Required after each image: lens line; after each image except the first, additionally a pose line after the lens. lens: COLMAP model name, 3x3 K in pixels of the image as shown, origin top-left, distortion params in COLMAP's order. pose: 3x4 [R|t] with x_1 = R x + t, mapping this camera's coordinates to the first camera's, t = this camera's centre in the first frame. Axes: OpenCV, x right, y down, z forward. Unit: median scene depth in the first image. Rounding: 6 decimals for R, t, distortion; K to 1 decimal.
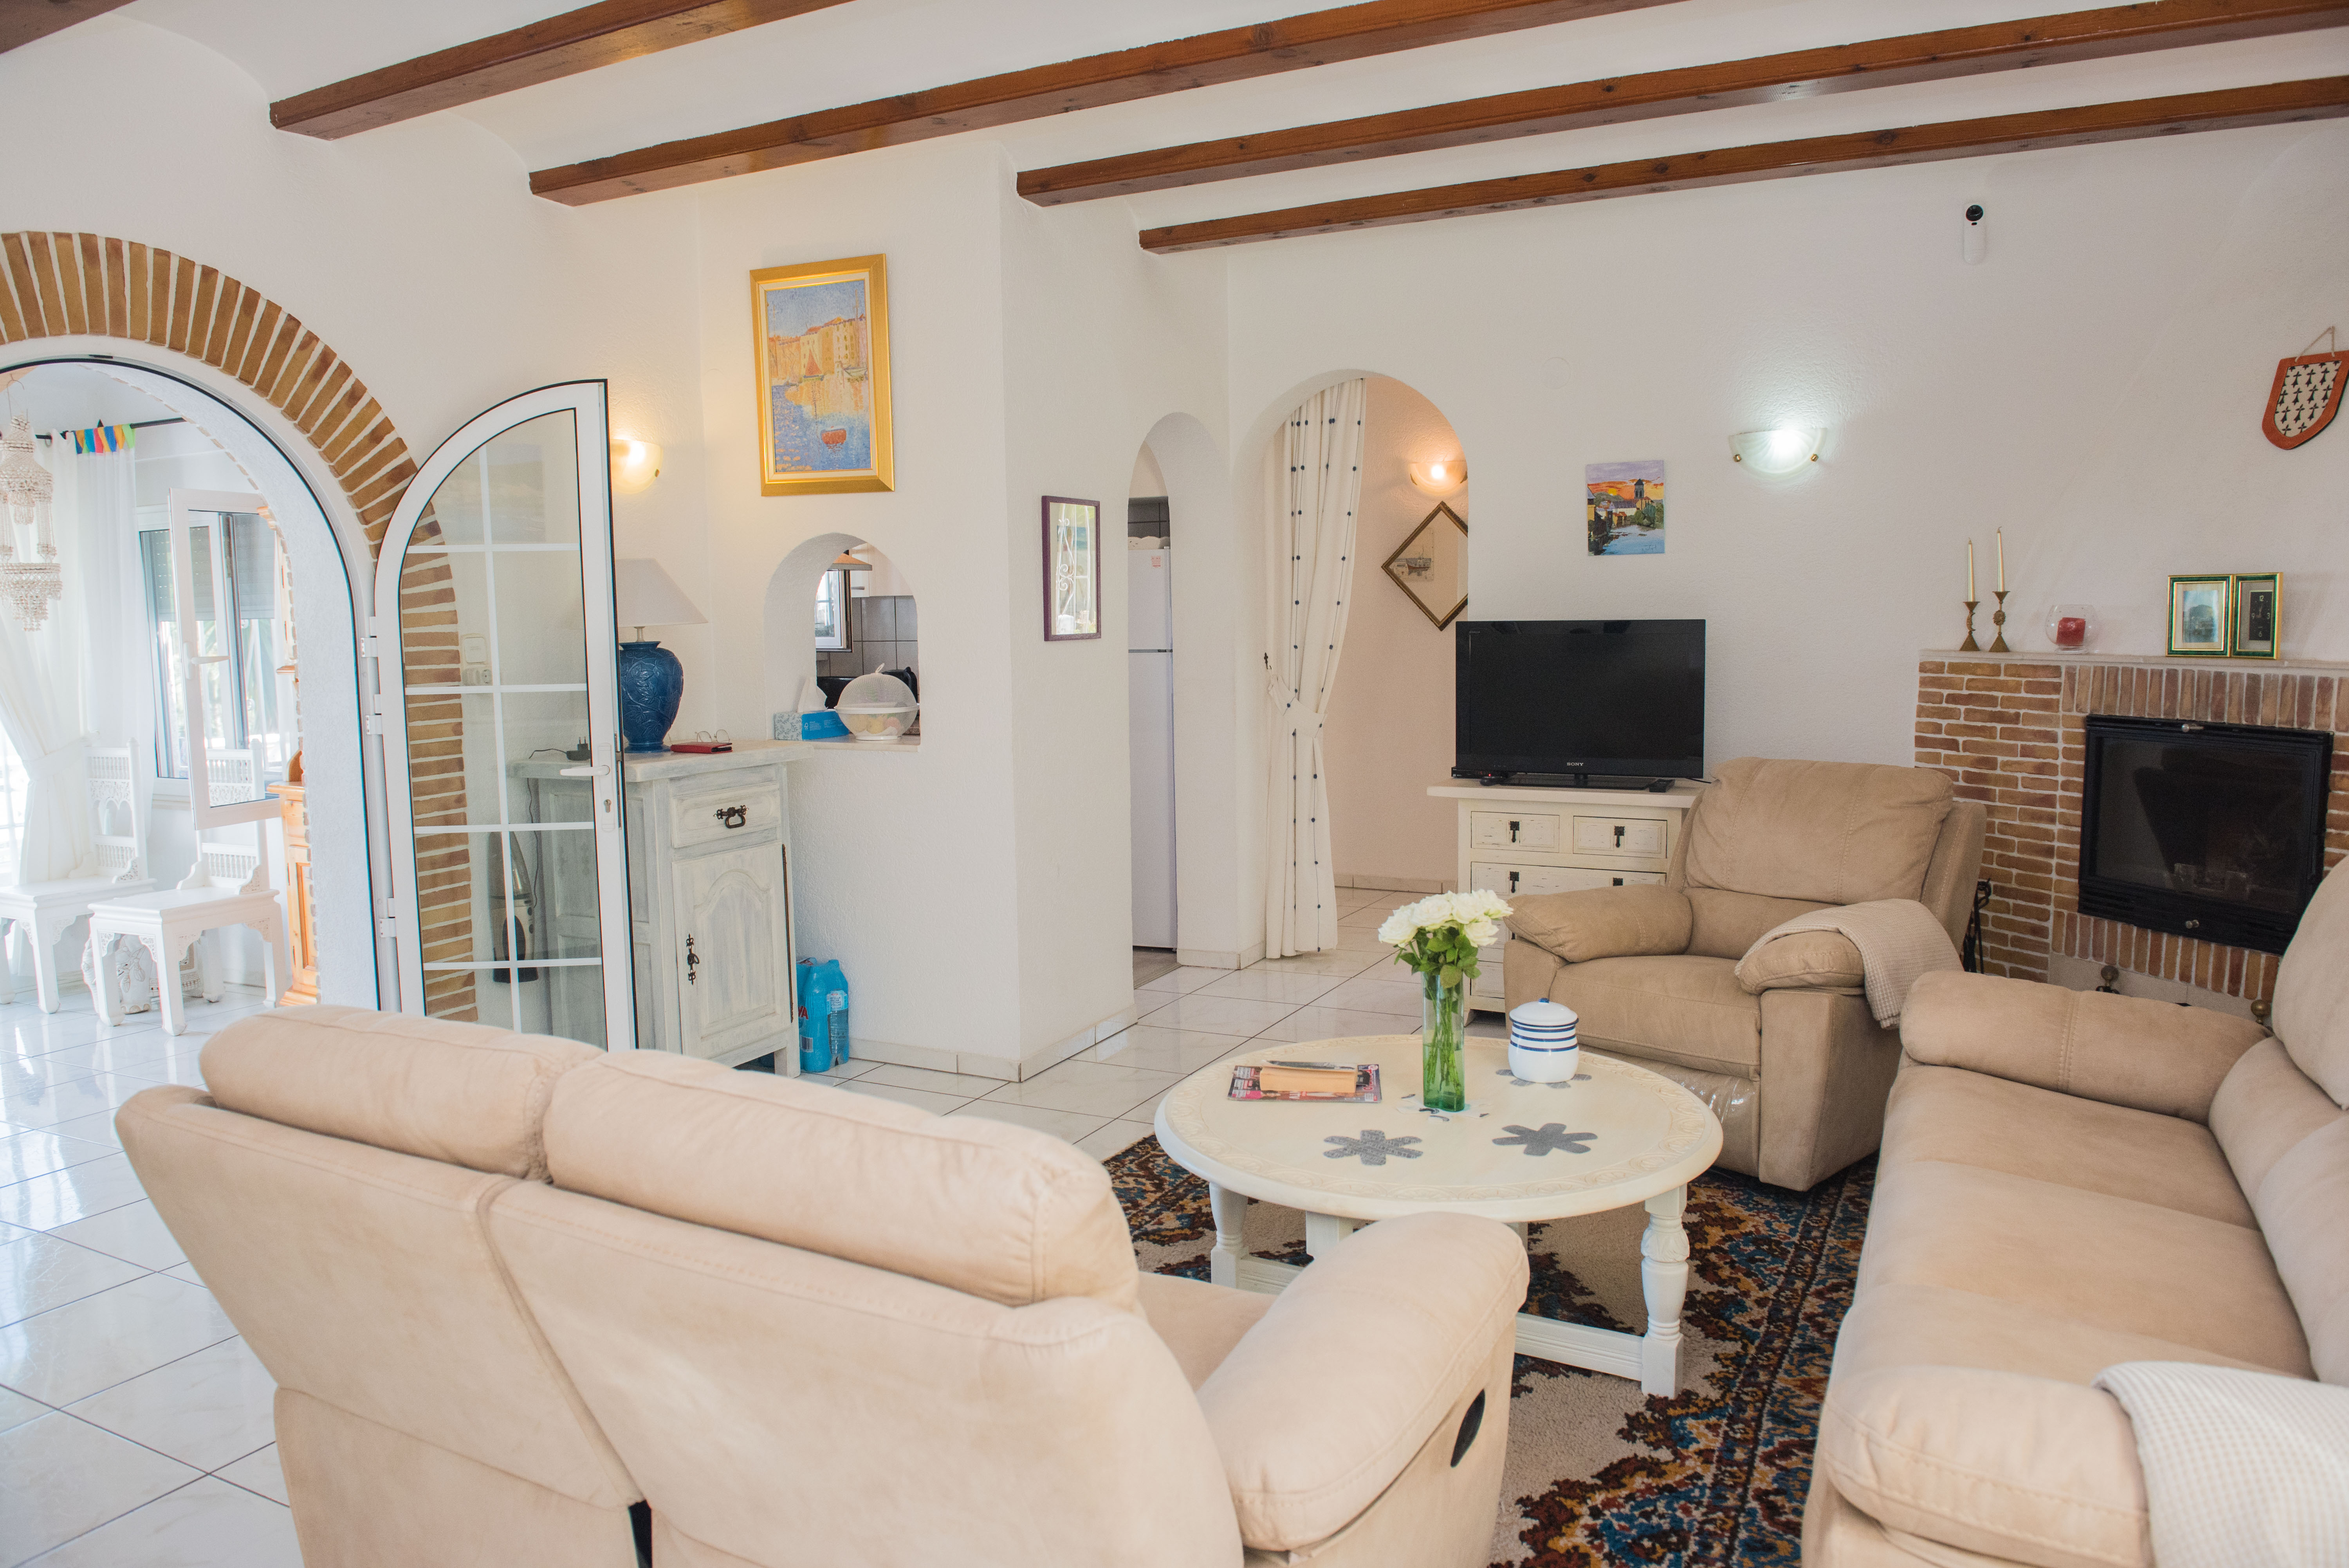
lens RADIAL K [[1619.3, 0, 1168.4], [0, 1619.3, 783.4], [0, 0, 1]] dist [-0.045178, 0.000699]
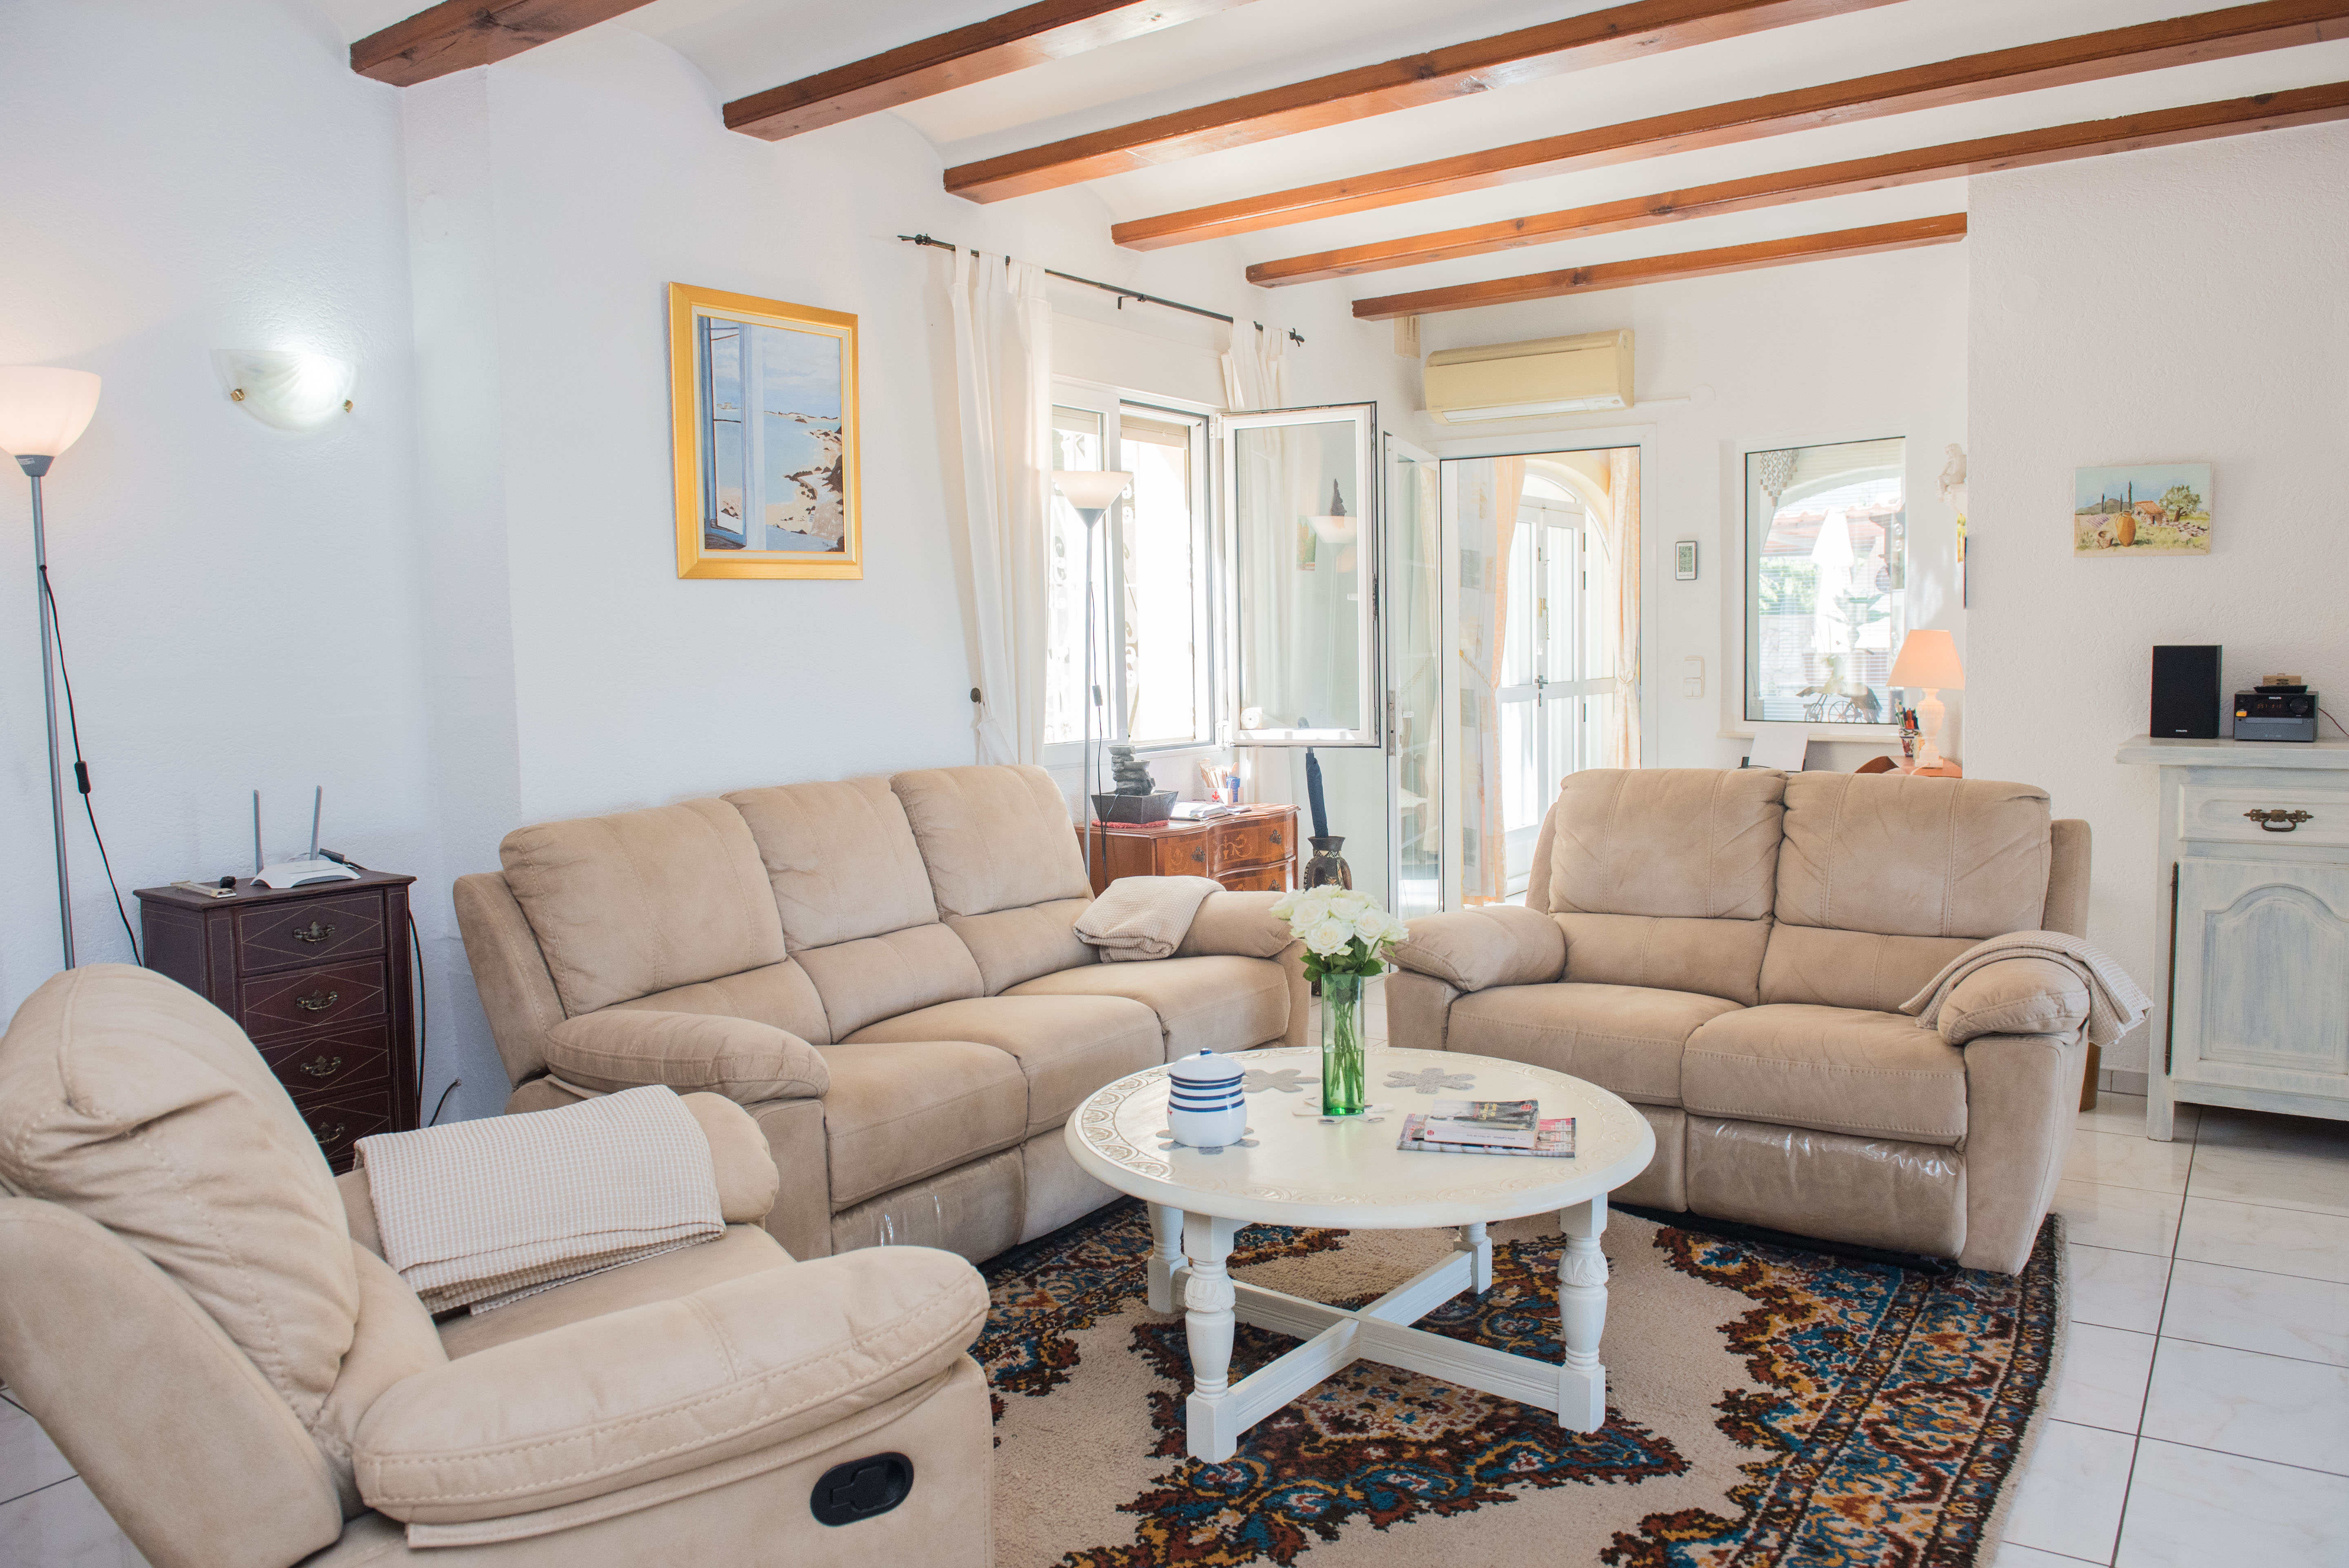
lens RADIAL K [[1676.9, 0, 1184.0], [0, 1676.9, 782.3], [0, 0, 1]] dist [-0.047075, -0.002135]
pose [[-0.992660, 0.028925, 0.117432, 0.093544], [0.050424, 0.981545, 0.184466, -0.119751], [-0.109929, 0.189034, -0.975798, 1.281729]]
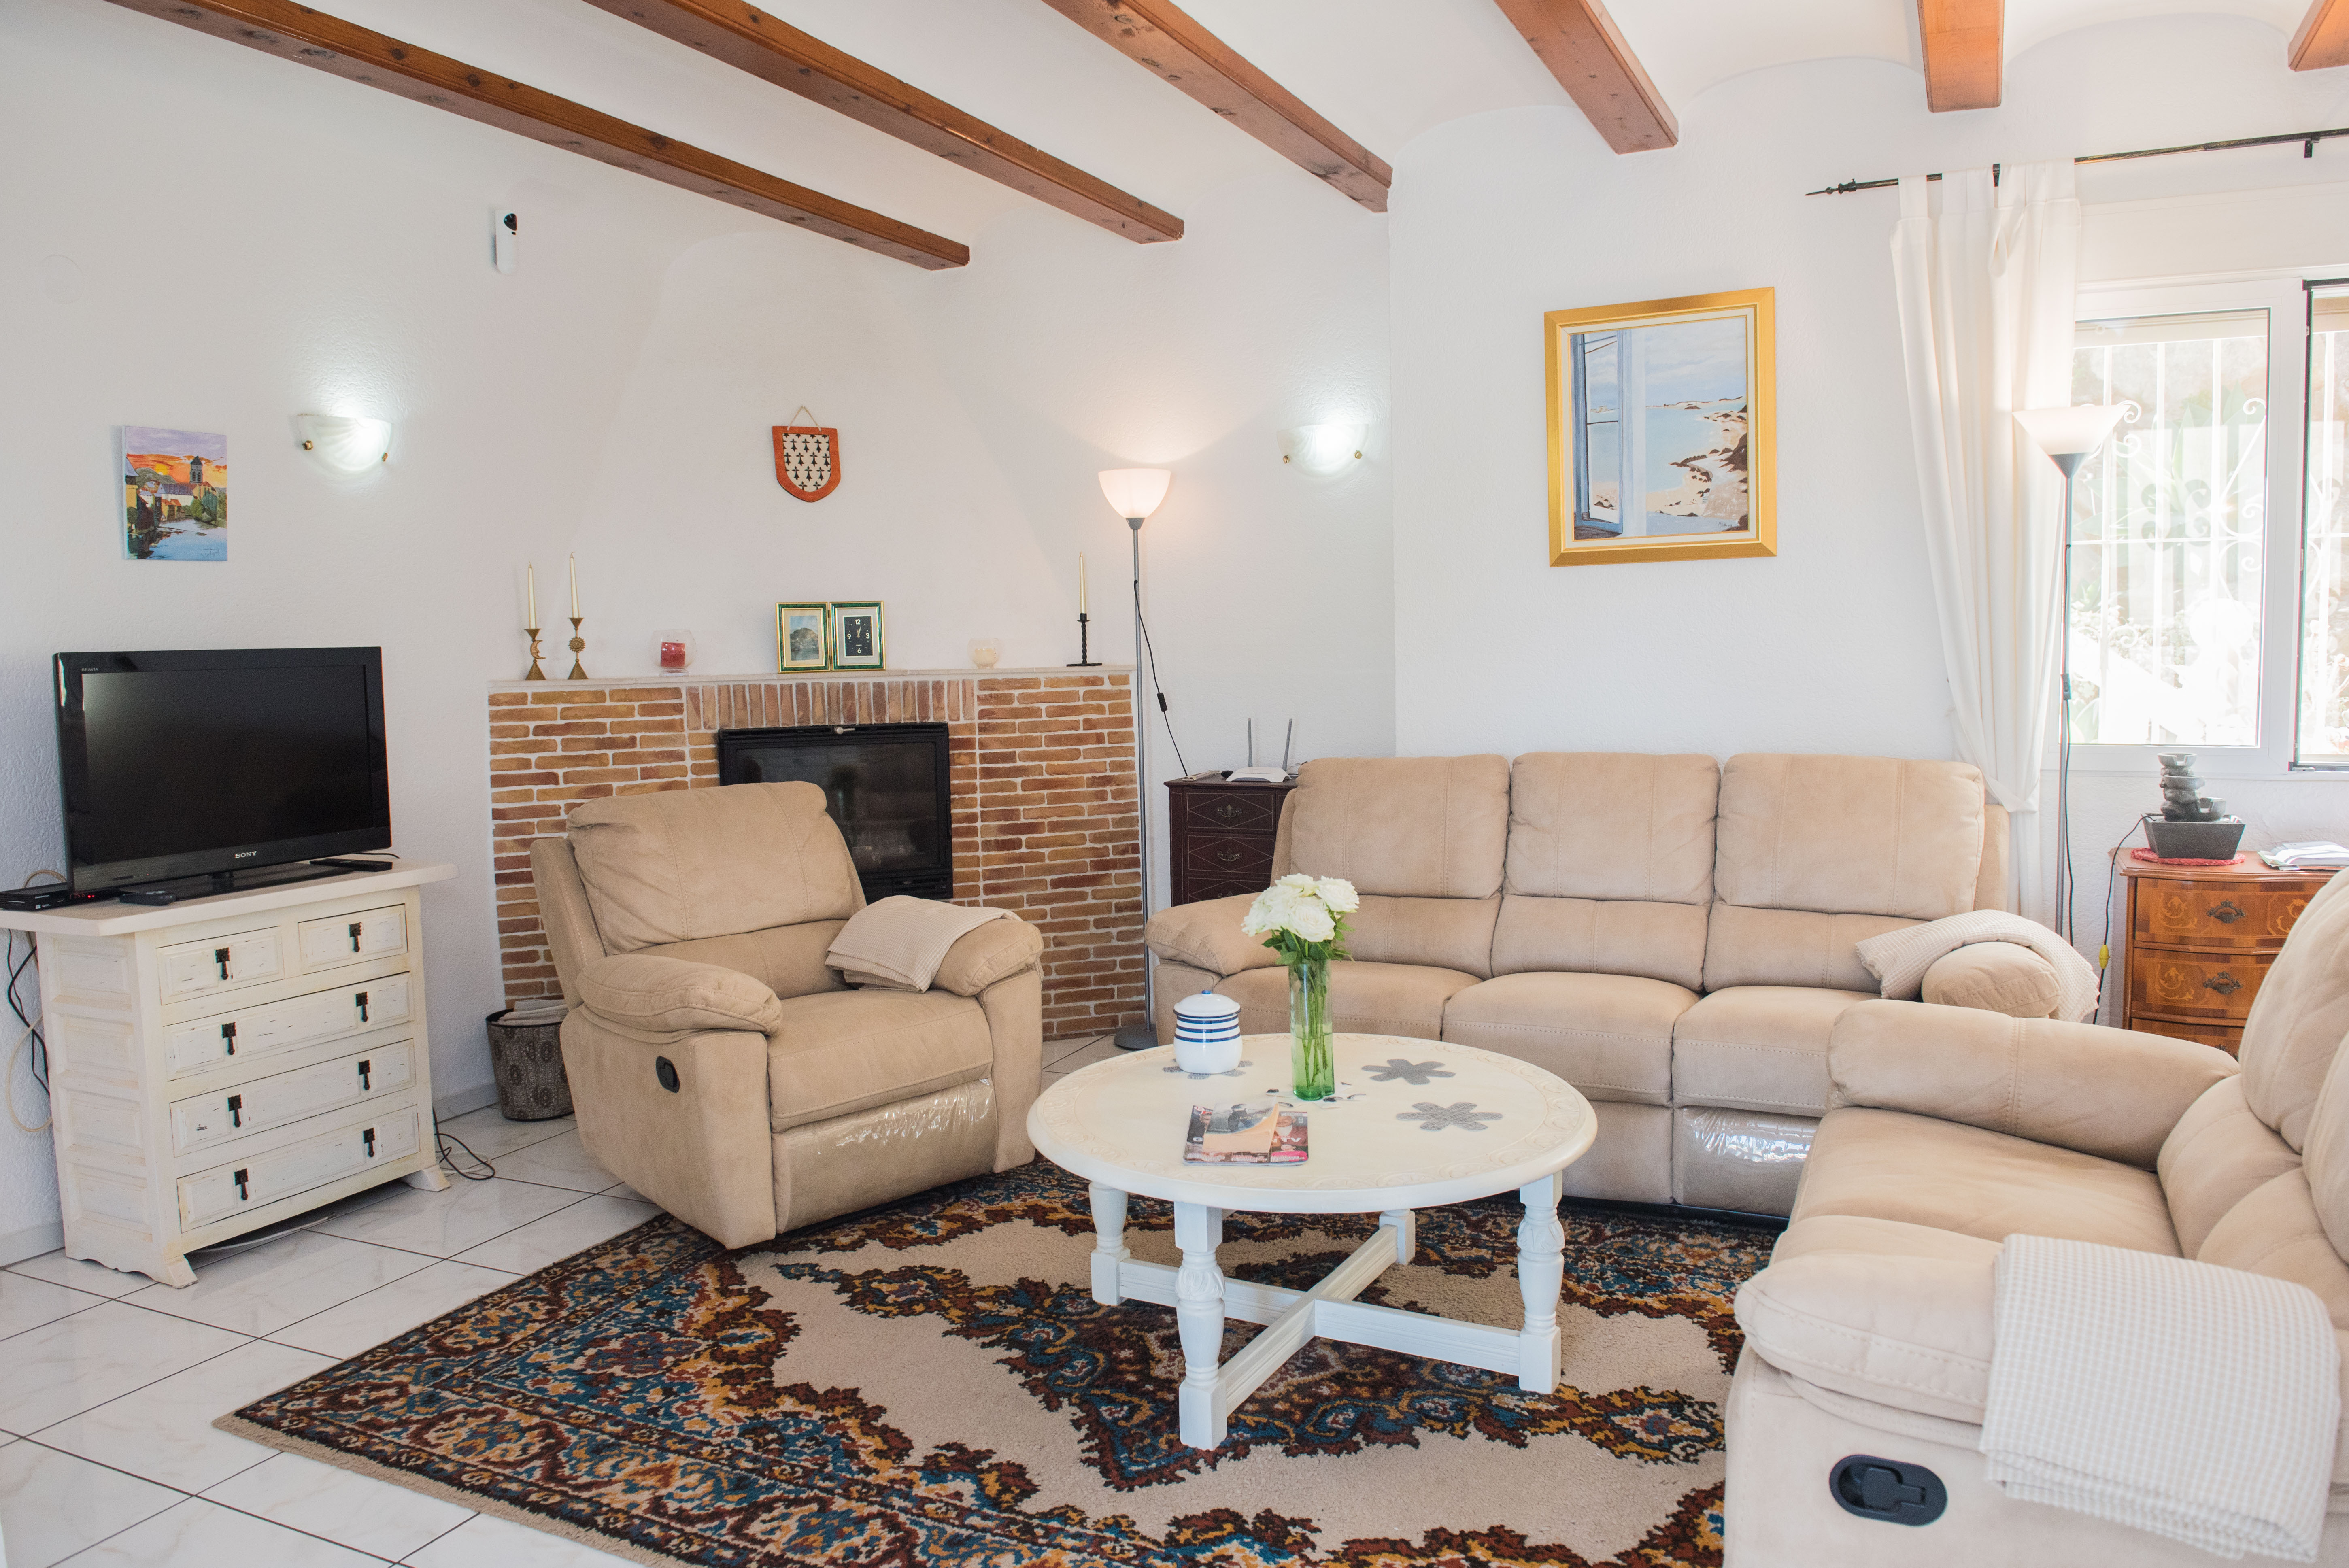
lens RADIAL K [[1676.9, 0, 1184.0], [0, 1676.9, 782.3], [0, 0, 1]] dist [-0.047075, -0.002135]
pose [[-0.048935, -0.069802, 0.996360, -0.553353], [0.127382, 0.988973, 0.075541, -0.052542], [-0.990646, 0.130615, -0.039504, 0.720348]]
